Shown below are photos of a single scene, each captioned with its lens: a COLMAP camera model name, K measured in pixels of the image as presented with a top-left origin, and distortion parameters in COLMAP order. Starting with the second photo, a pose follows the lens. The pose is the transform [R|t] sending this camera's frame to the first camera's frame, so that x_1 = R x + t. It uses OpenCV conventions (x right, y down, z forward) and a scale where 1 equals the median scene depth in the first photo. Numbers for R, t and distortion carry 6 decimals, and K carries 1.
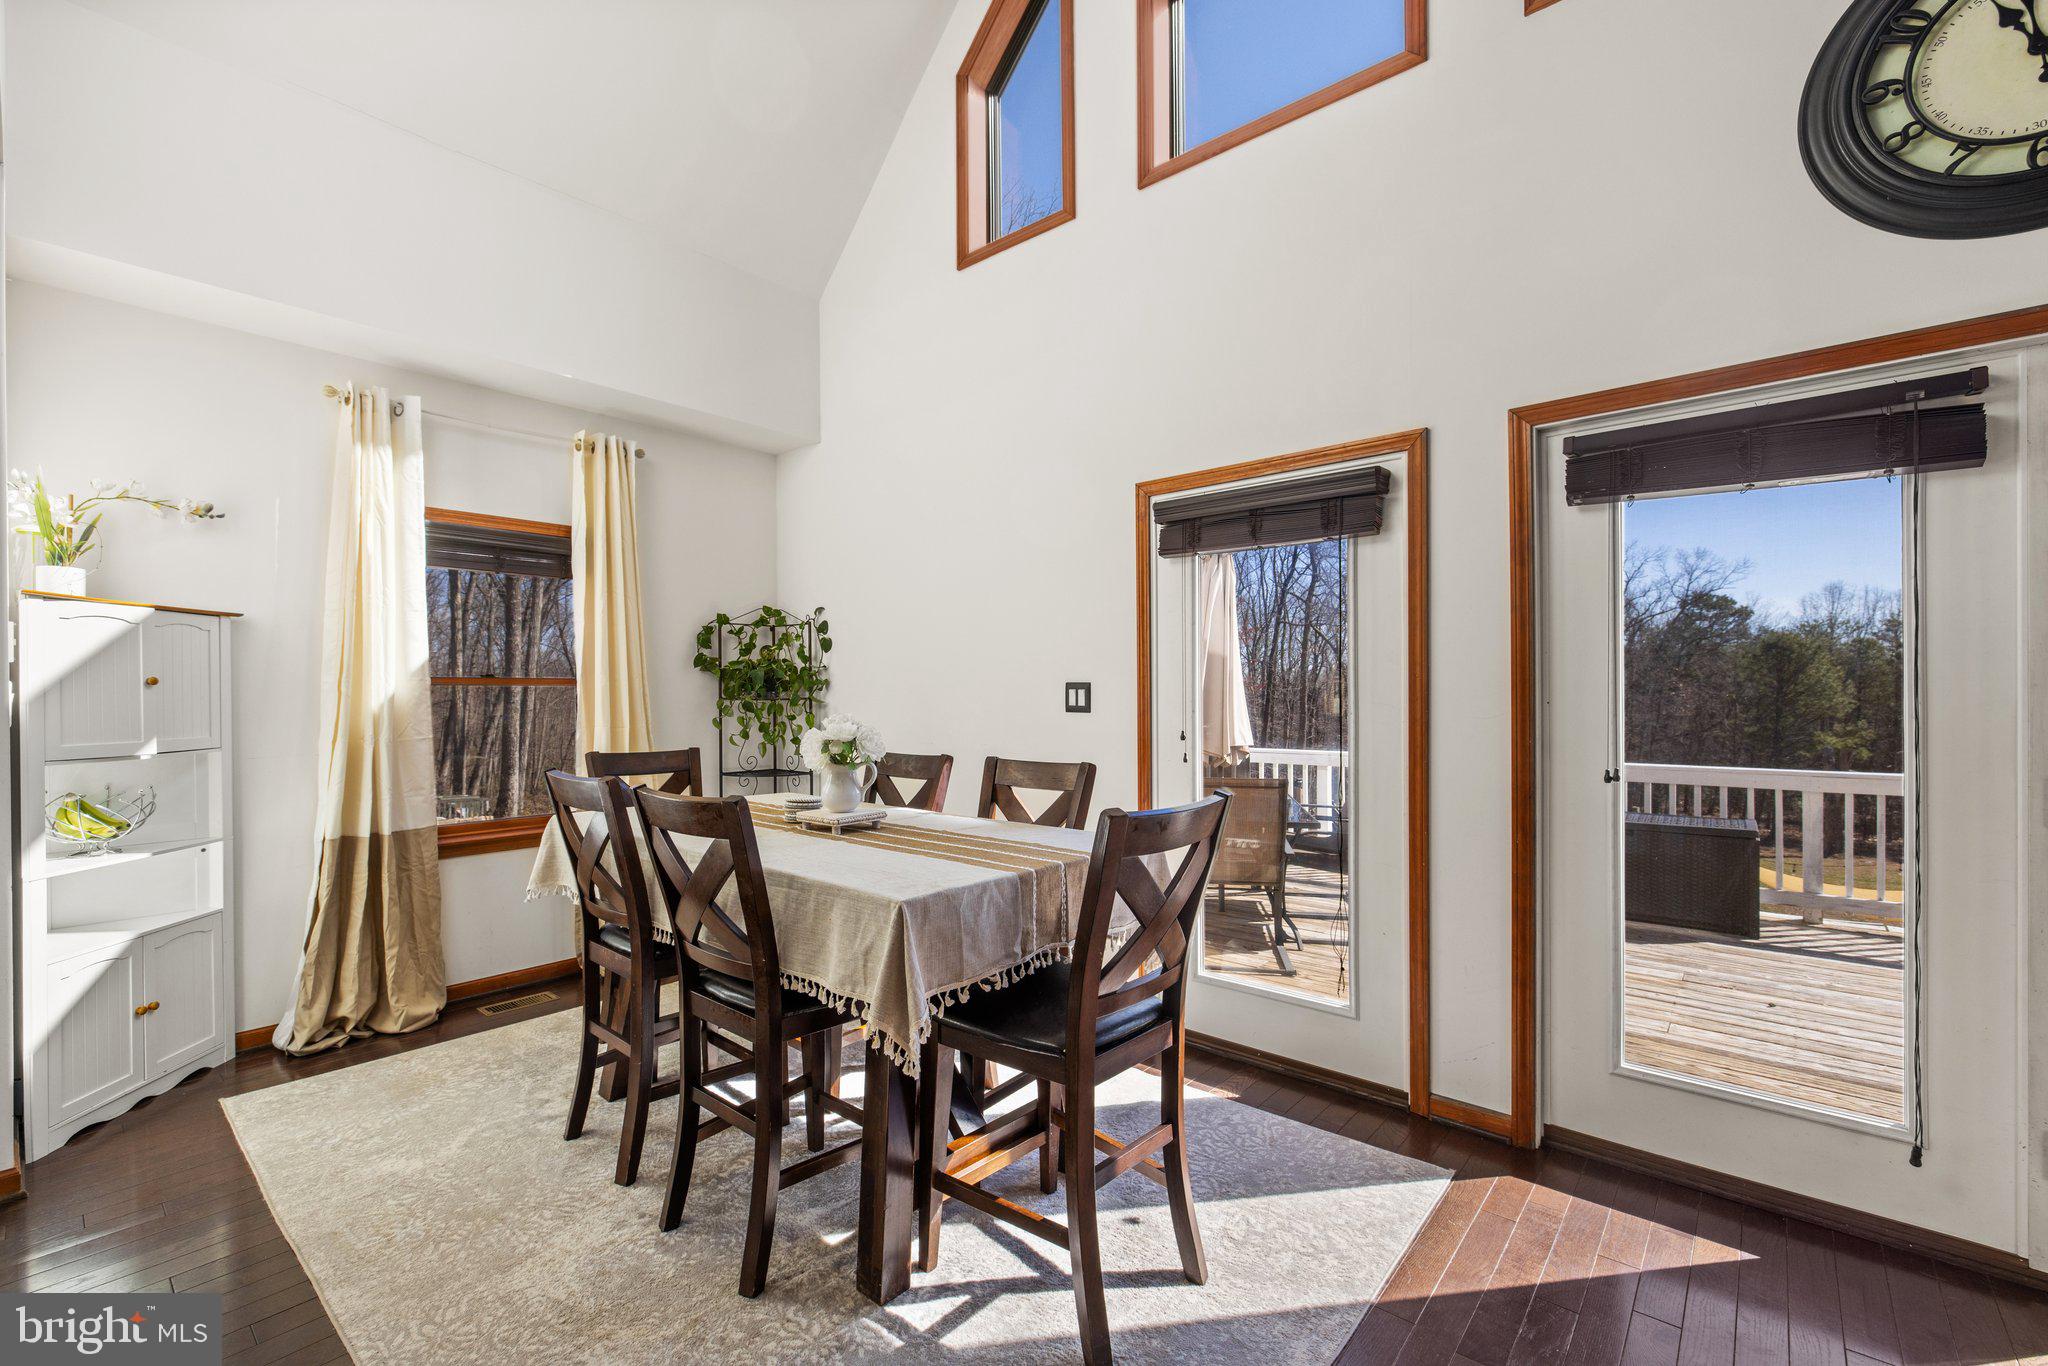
lens RADIAL K [[880.3, 0, 968.5], [0, 880.3, 695.2], [0, 0, 1]] dist [0.002989, 0.000062]
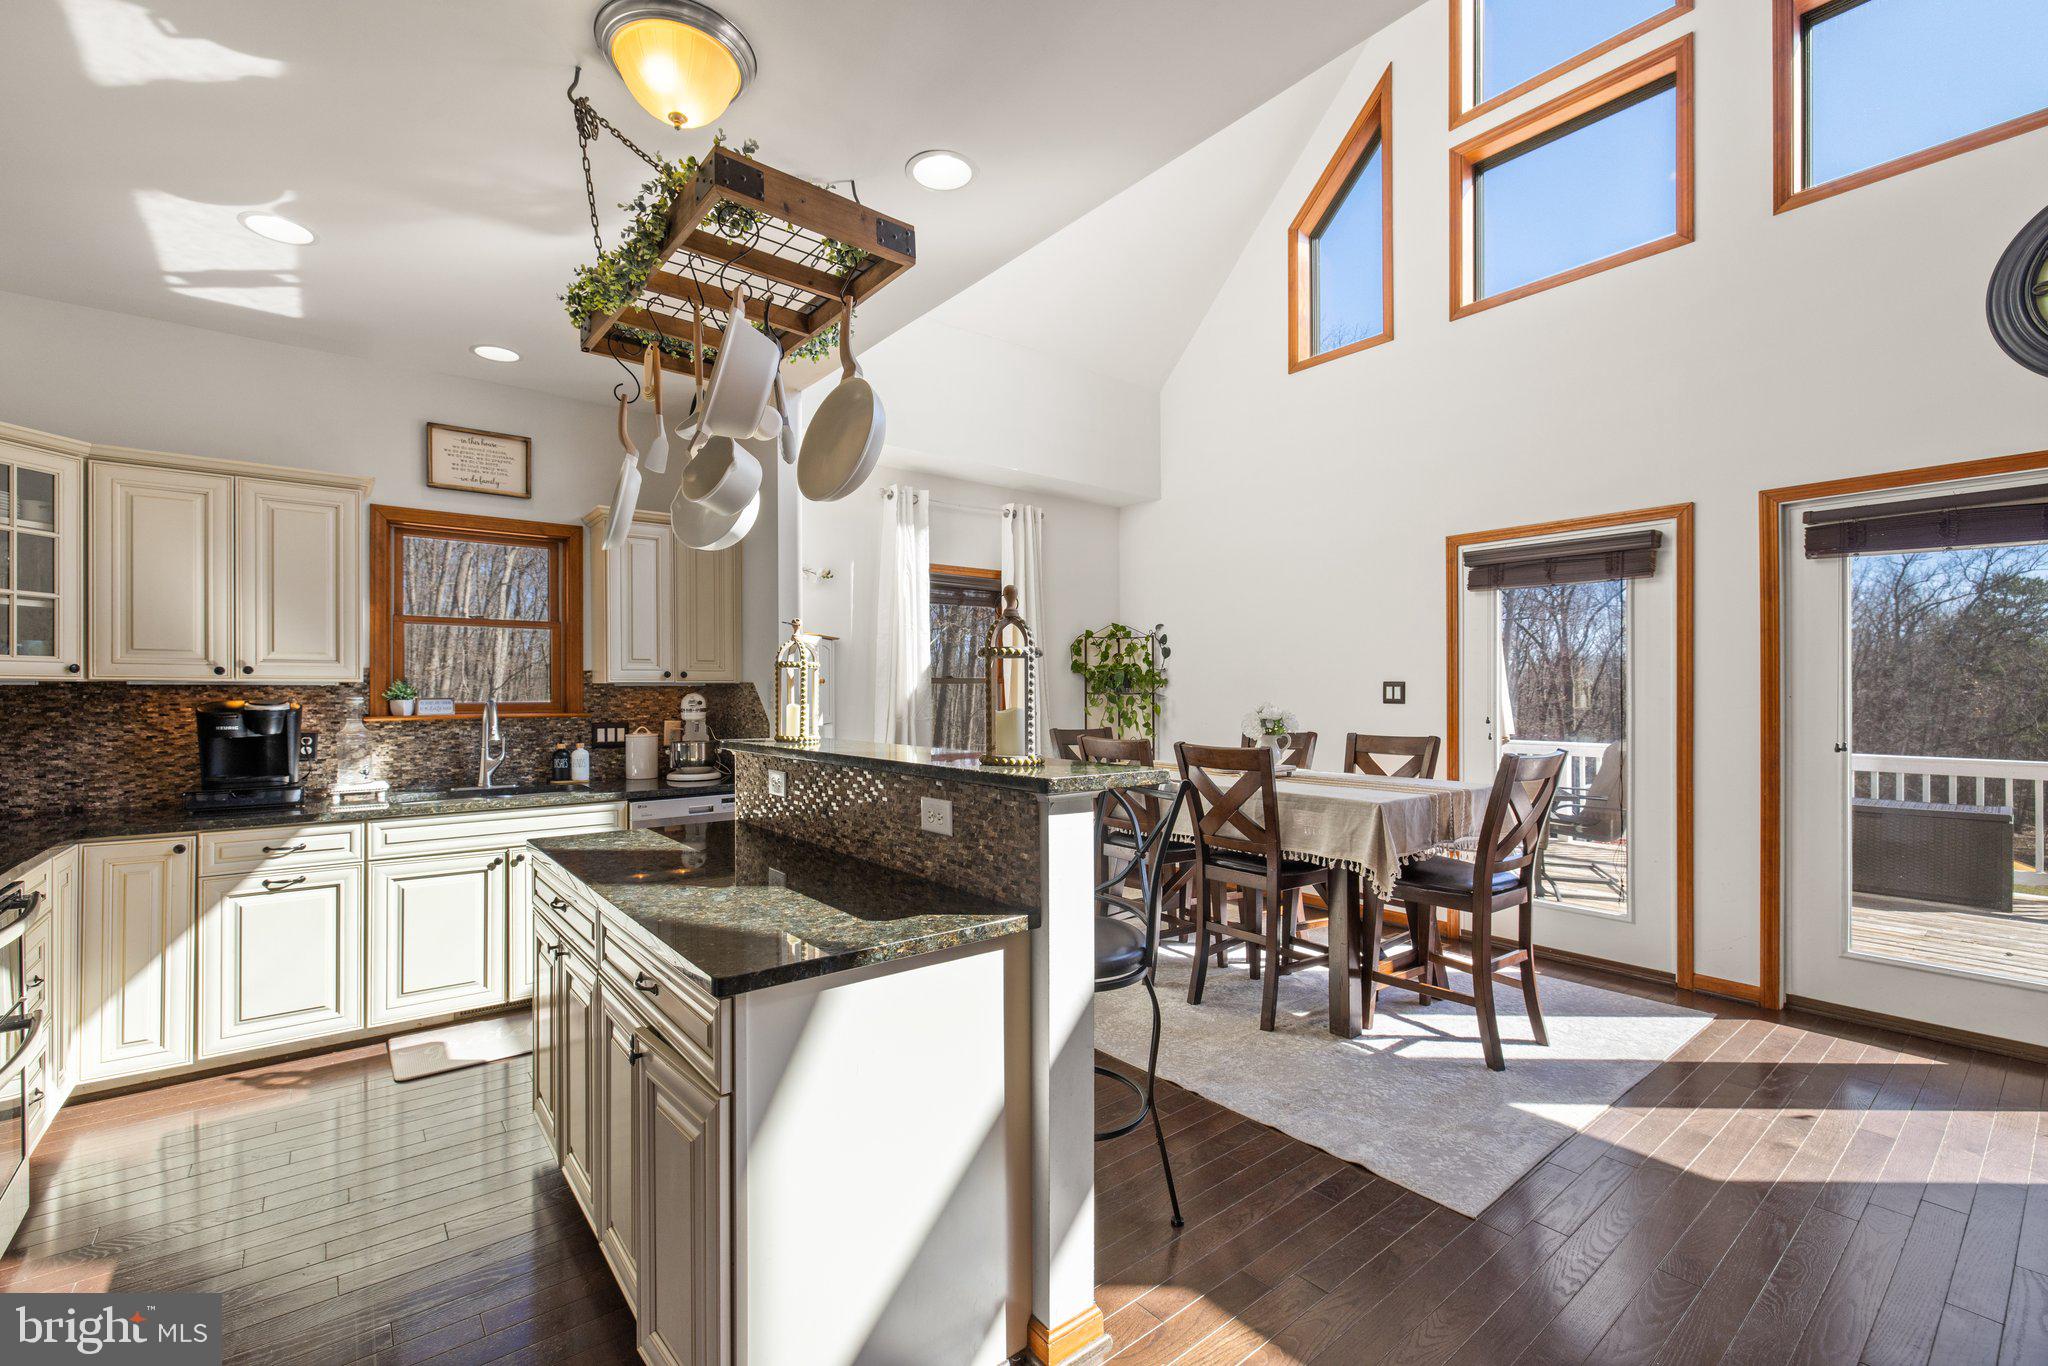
lens RADIAL K [[857.7, 0, 982.0], [0, 857.7, 693.7], [0, 0, 1]] dist [-0.001706, 0.002358]
pose [[0.985119, 0.002728, -0.171855, -0.315802], [-0.002288, 0.999994, 0.002757, 0.002727], [0.171861, -0.002322, 0.985118, -0.477483]]
